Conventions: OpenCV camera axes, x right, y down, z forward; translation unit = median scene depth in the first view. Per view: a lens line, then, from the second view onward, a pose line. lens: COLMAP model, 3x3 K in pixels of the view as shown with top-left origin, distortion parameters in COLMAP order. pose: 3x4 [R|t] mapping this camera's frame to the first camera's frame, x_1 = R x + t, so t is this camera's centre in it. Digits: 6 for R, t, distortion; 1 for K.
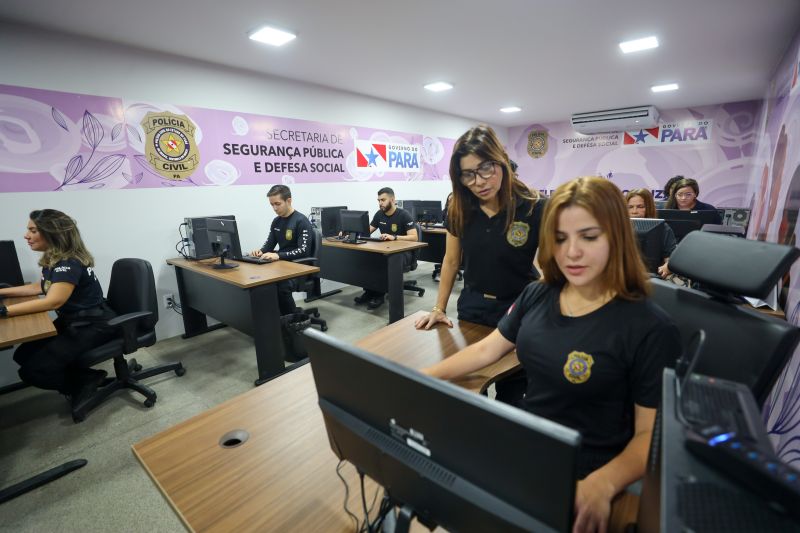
lens RADIAL K [[368.6, 0, 393.4], [0, 368.6, 273.4], [0, 0, 1]] dist [-0.043203, 0.010925]
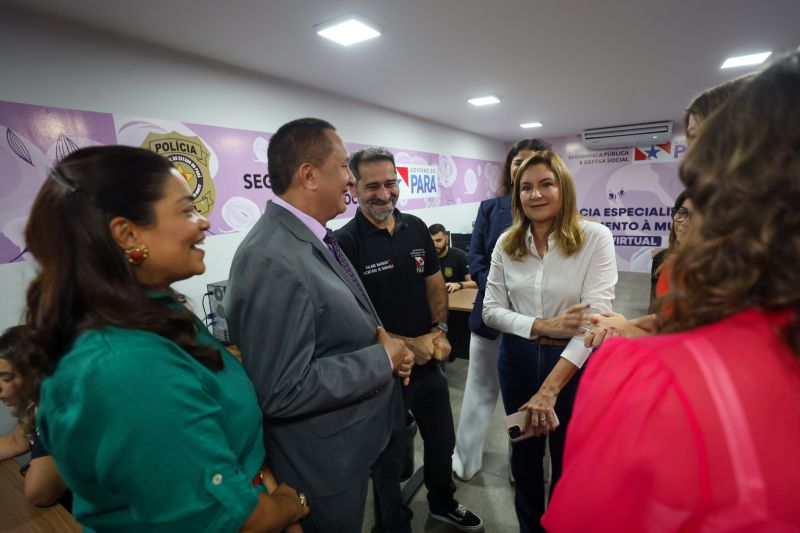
lens RADIAL K [[403.1, 0, 399.1], [0, 403.1, 268.0], [0, 0, 1]] dist [-0.034757, 0.003184]
pose [[0.986434, -0.050656, 0.156150, -0.251380], [0.060754, 0.996313, -0.060583, -0.089299], [-0.152505, 0.069248, 0.985874, 0.155288]]
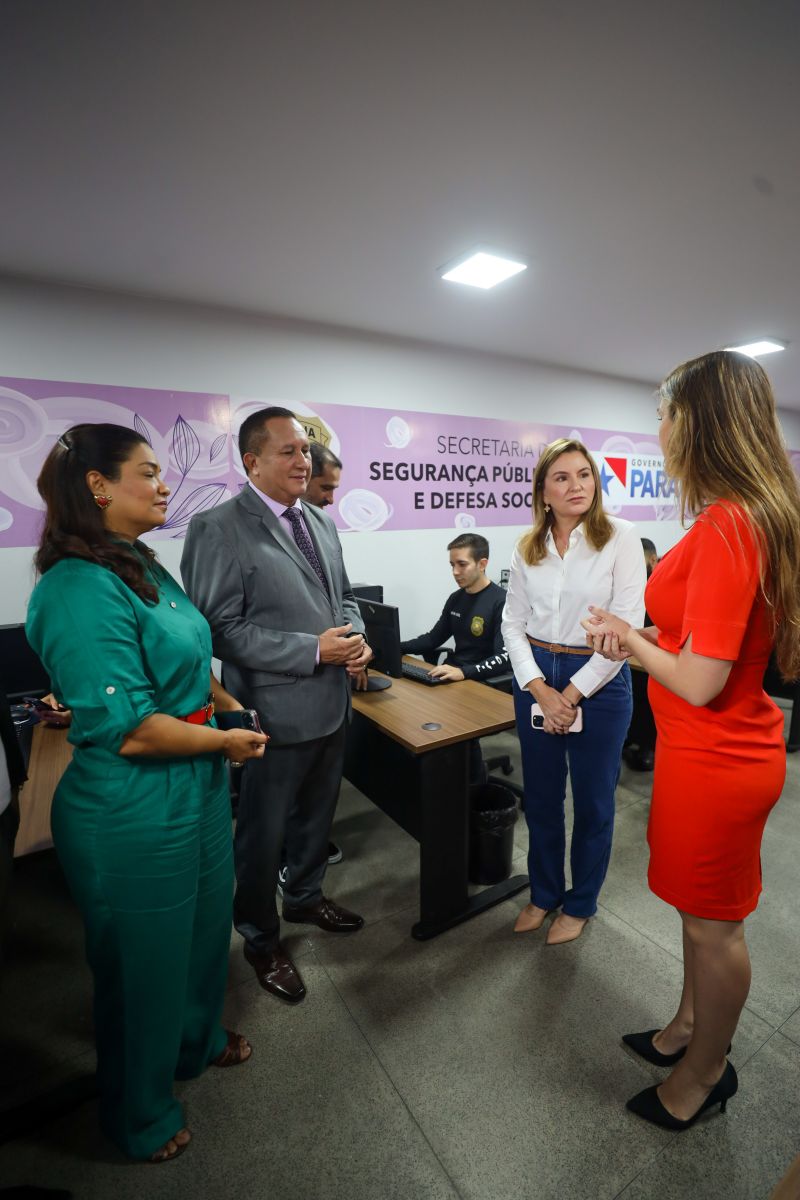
lens RADIAL K [[552.8, 0, 394.9], [0, 552.8, 607.5], [0, 0, 1]] dist [-0.043203, 0.010925]
pose [[0.951489, 0.061772, -0.301418, -0.120105], [-0.081047, 0.995360, -0.051856, -0.064438], [0.296816, 0.073769, 0.952081, 0.142137]]
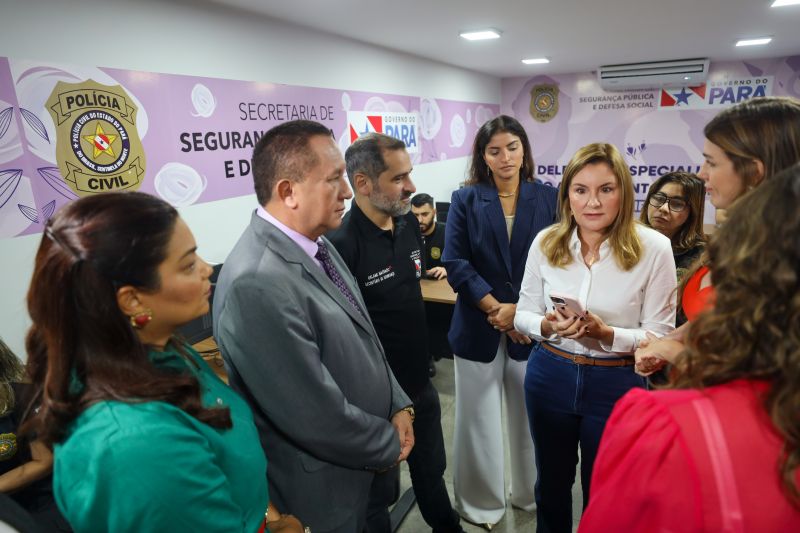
lens RADIAL K [[521.5, 0, 404.6], [0, 521.5, 268.6], [0, 0, 1]] dist [-0.006508, 0.020032]
pose [[0.969252, -0.064071, 0.237581, -0.284479], [0.061862, 0.997944, 0.016753, -0.118697], [-0.238166, -0.001540, 0.971223, 0.111932]]
